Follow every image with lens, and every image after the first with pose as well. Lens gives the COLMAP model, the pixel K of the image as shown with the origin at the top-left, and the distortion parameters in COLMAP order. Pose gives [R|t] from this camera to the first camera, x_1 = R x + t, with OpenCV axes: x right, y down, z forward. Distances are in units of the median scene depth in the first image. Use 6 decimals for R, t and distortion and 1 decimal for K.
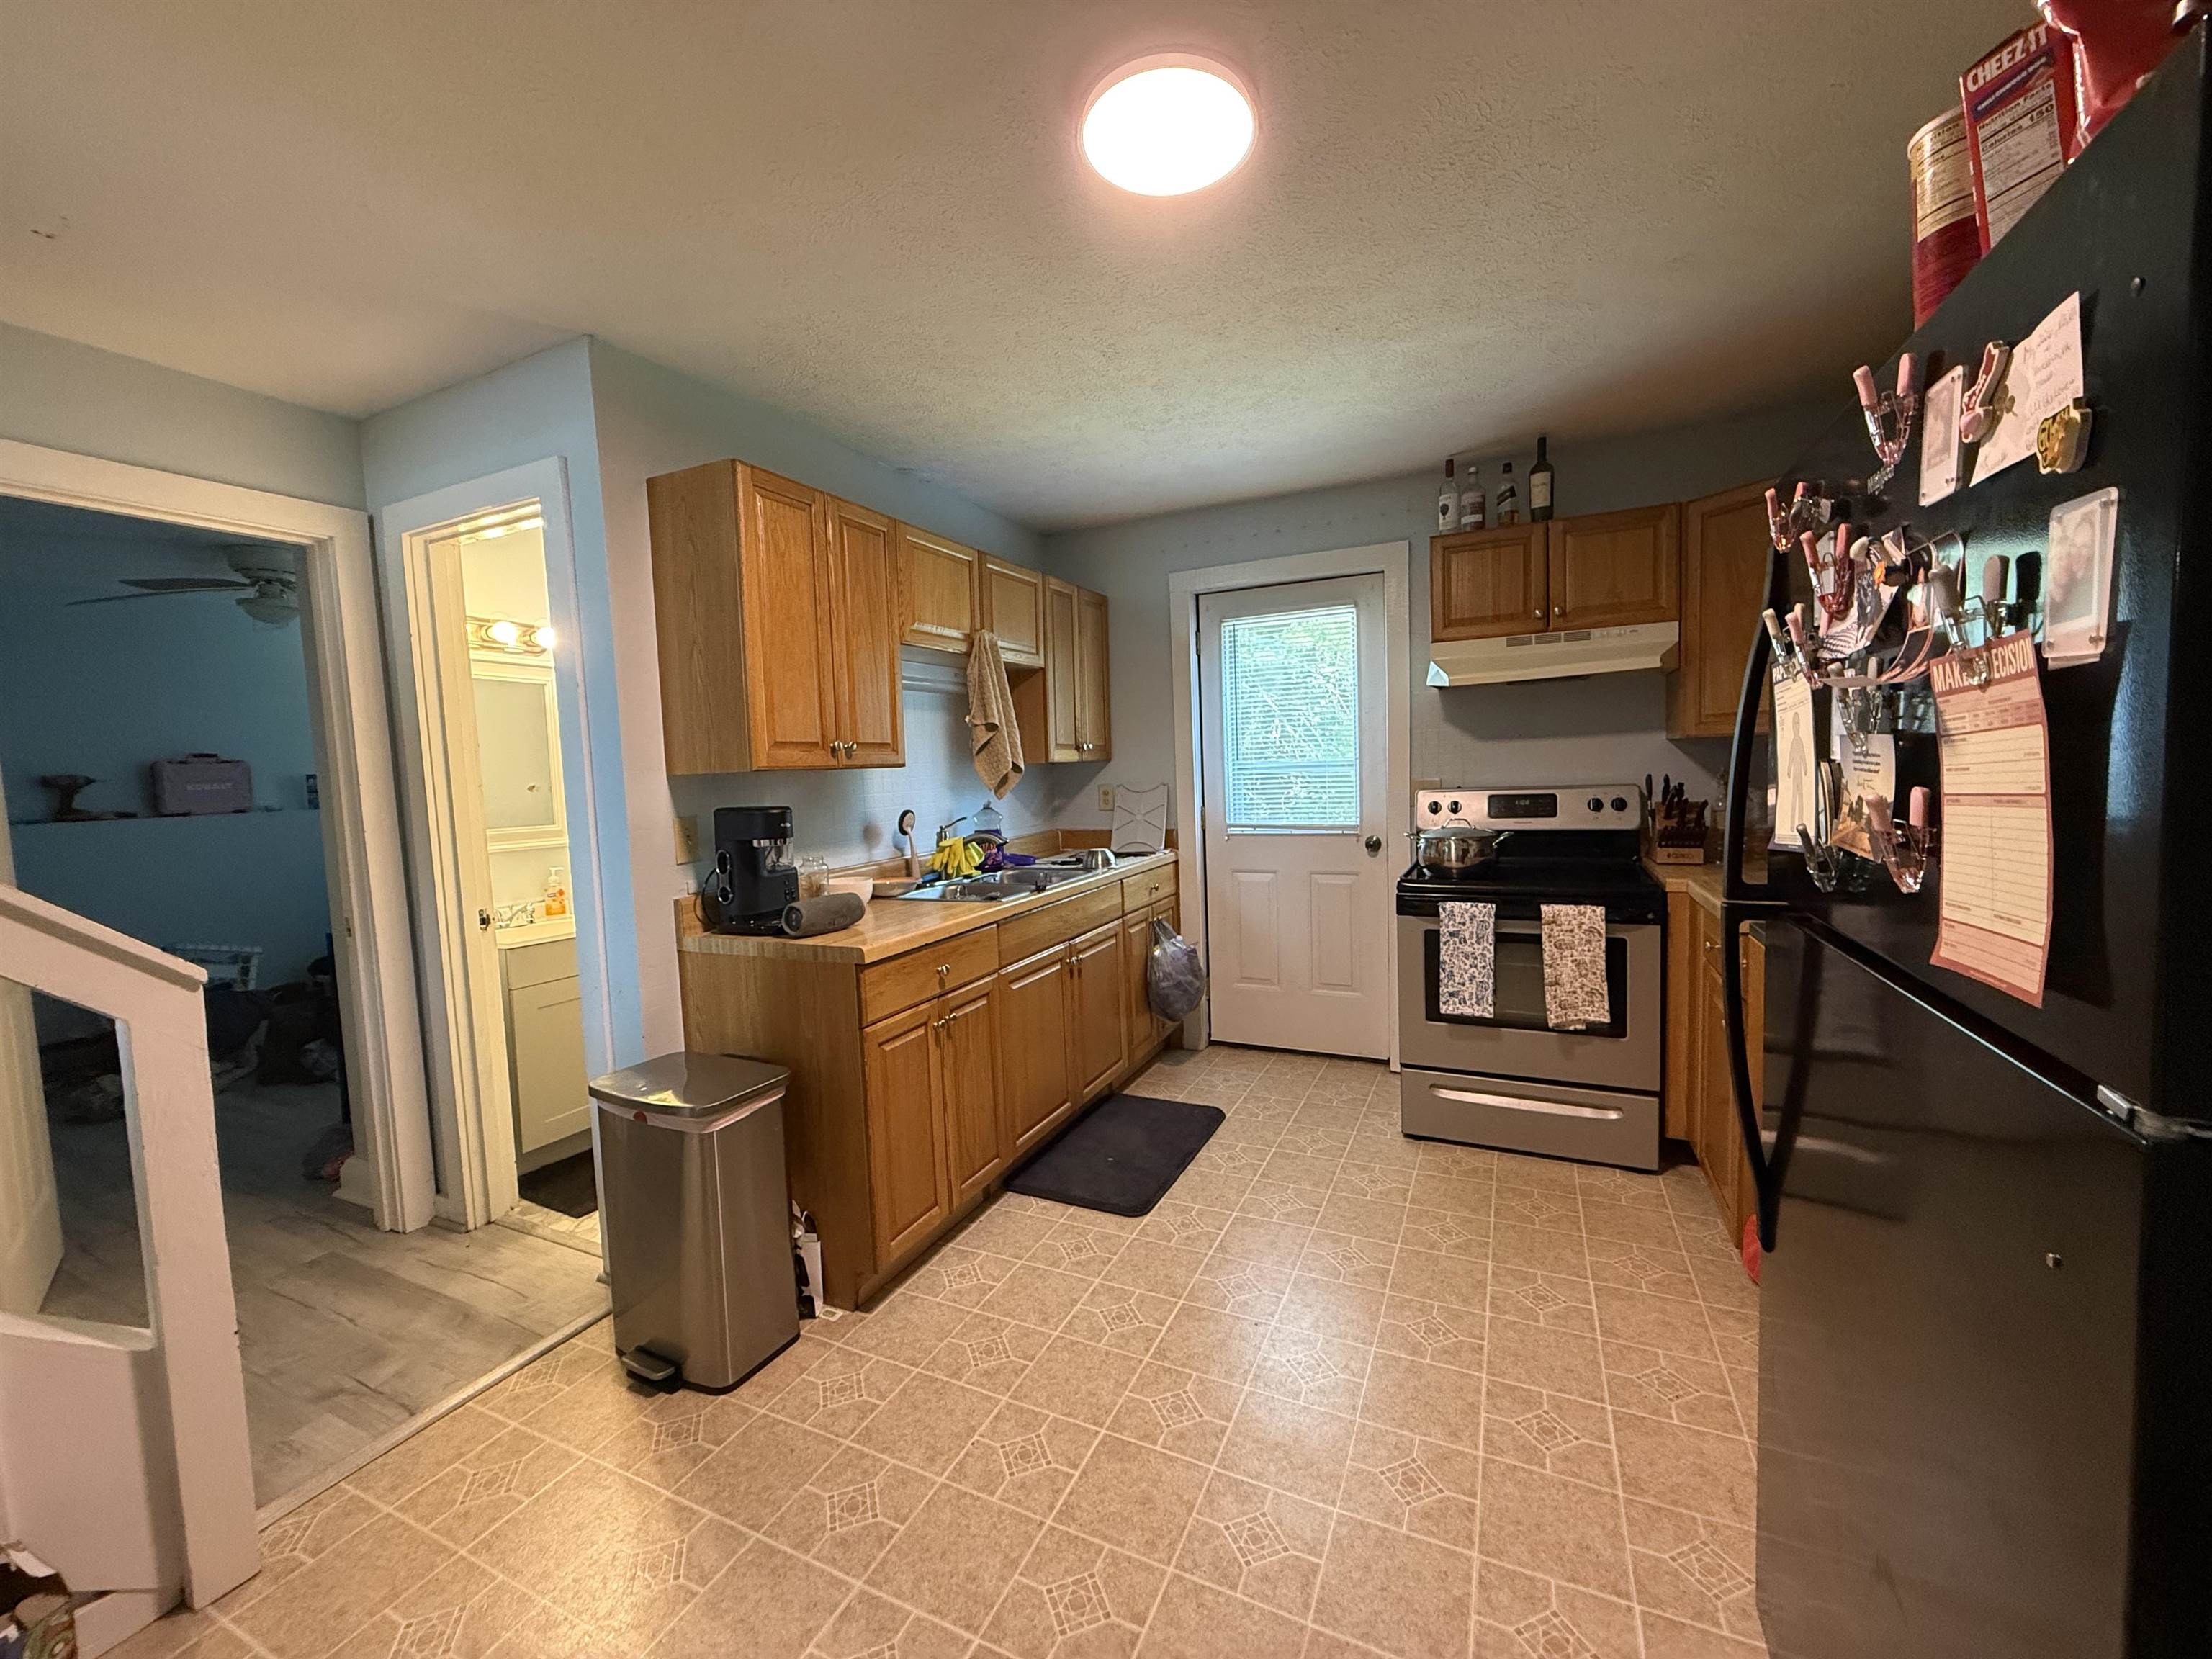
lens RADIAL K [[880.8, 0, 1093.4], [0, 880.8, 821.1], [0, 0, 1]] dist [0.002187, -0.000195]
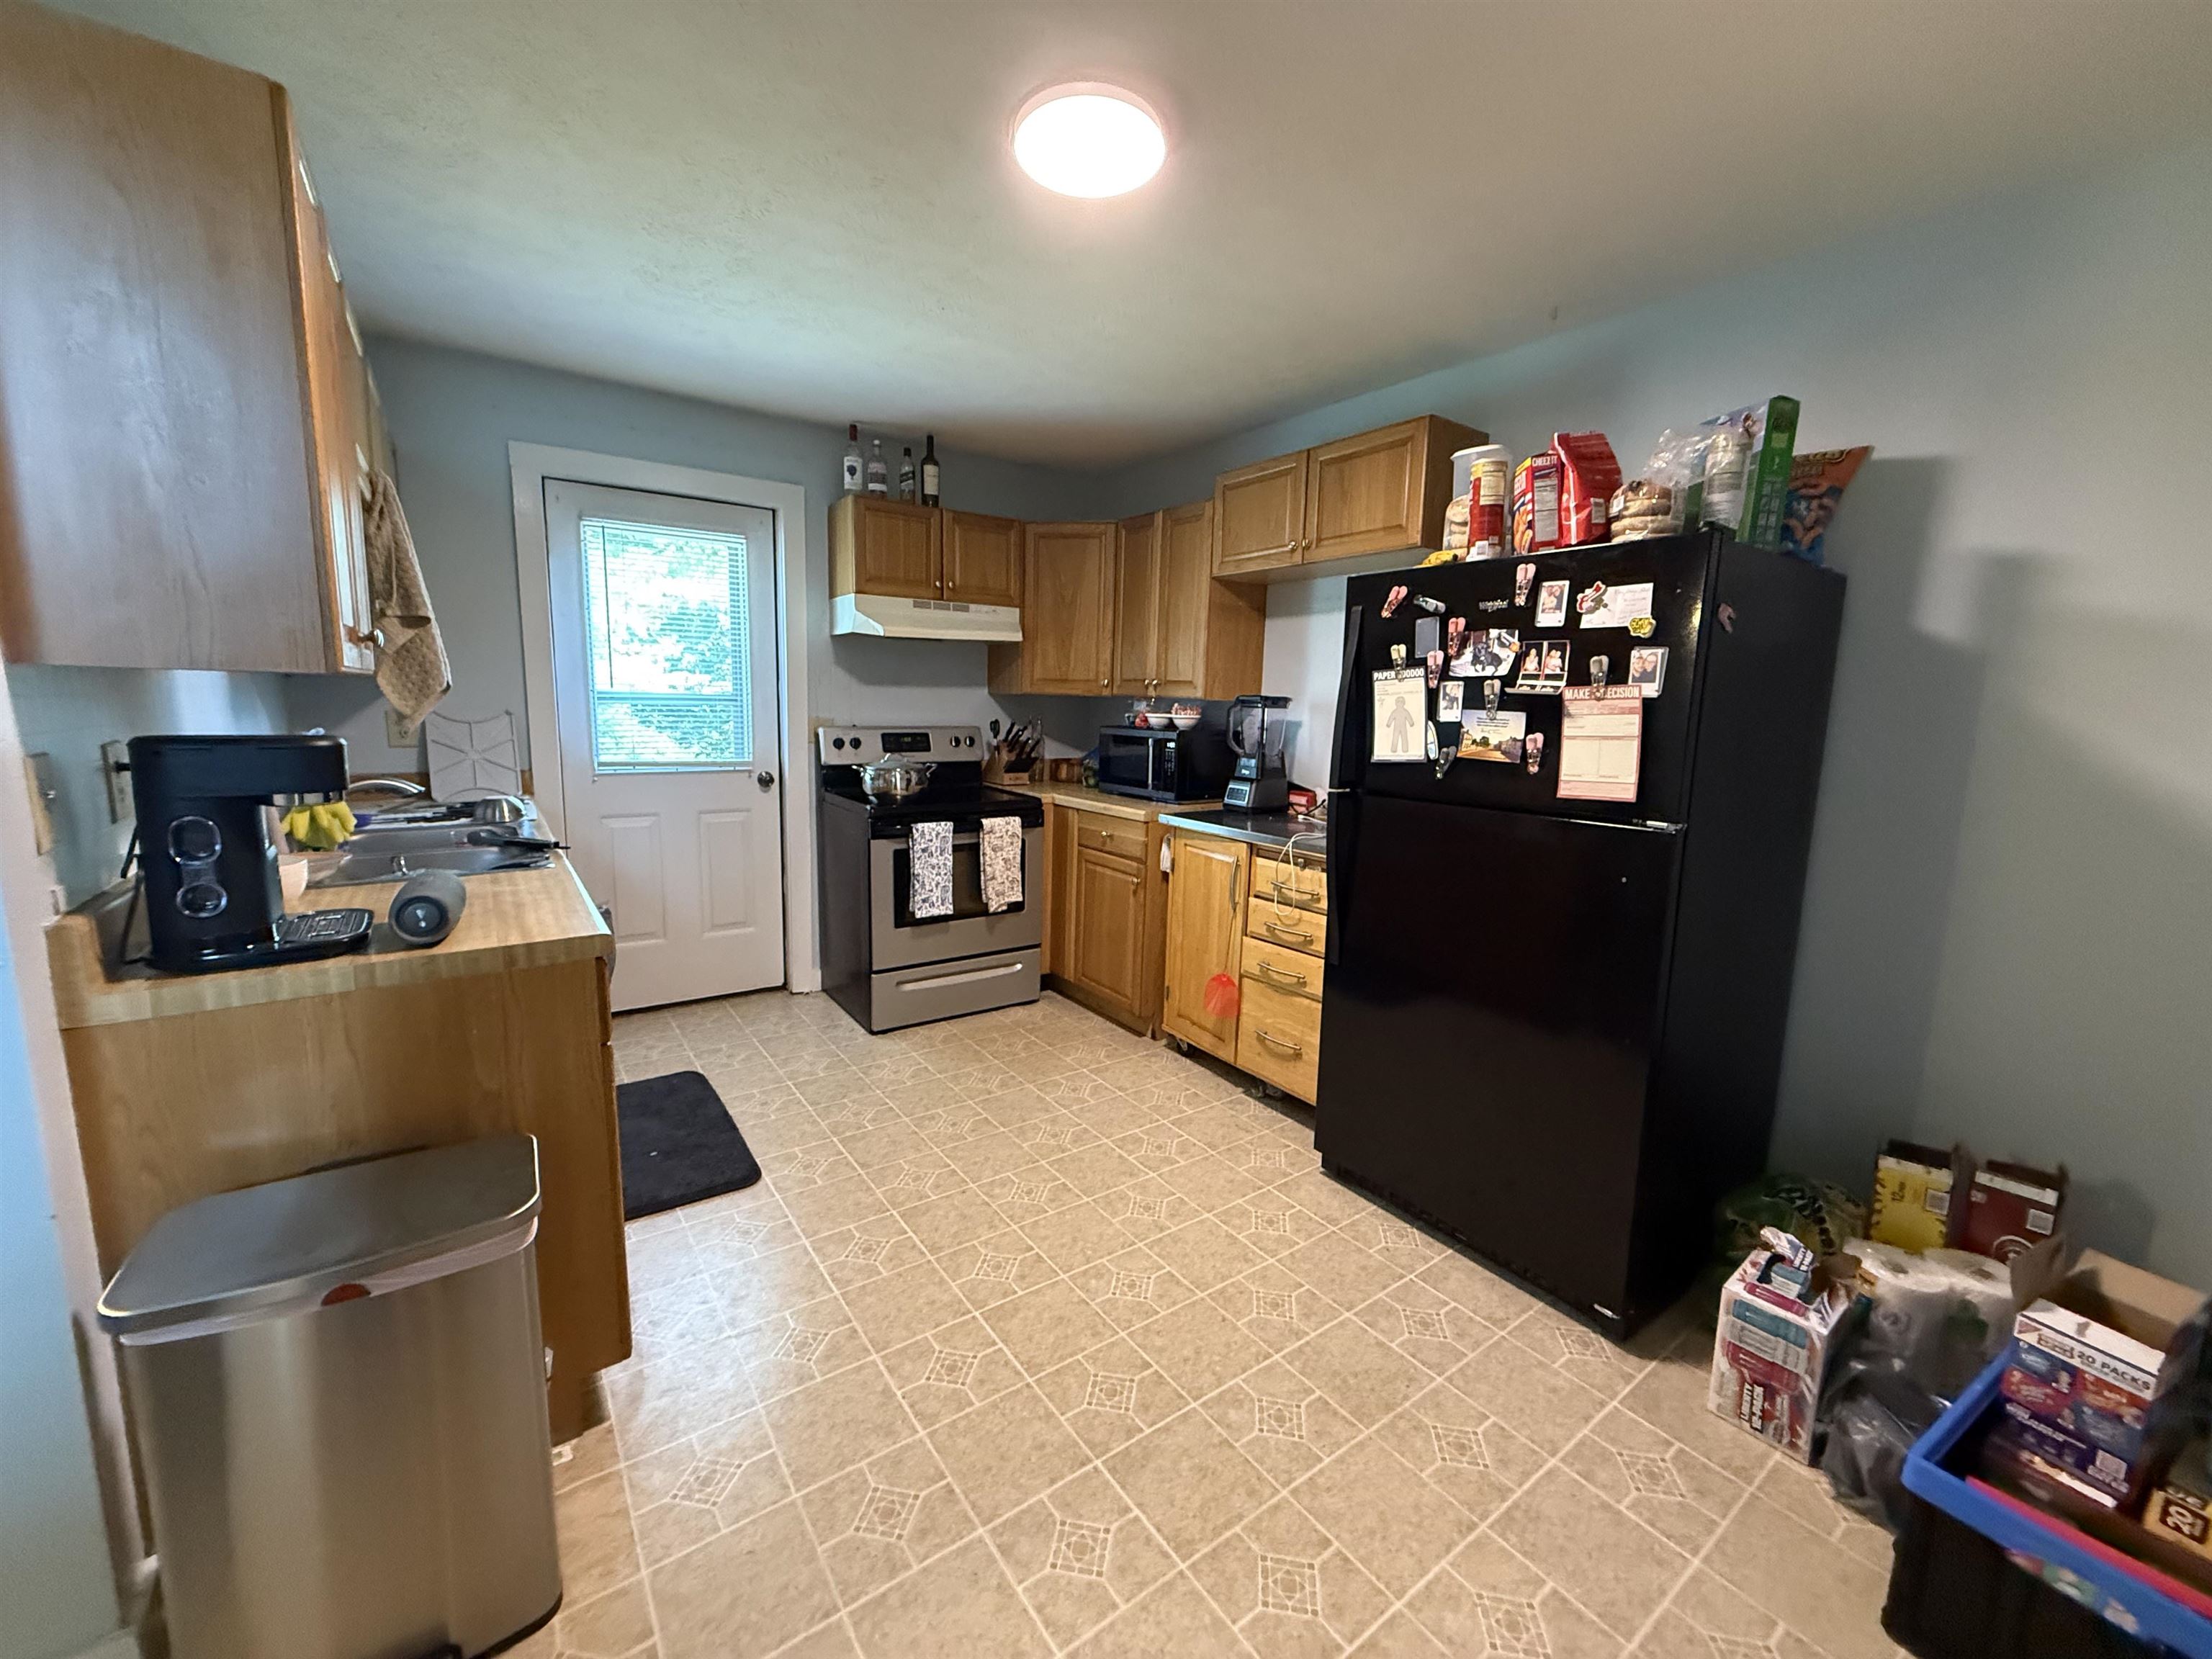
lens RADIAL K [[880.8, 0, 1107.5], [0, 880.8, 821.6], [0, 0, 1]] dist [0.002187, -0.000195]
pose [[0.474485, -0.073466, 0.877193, -0.496621], [0.012228, 0.996965, 0.076883, 0.001517], [-0.880179, -0.025753, 0.473943, 0.213594]]
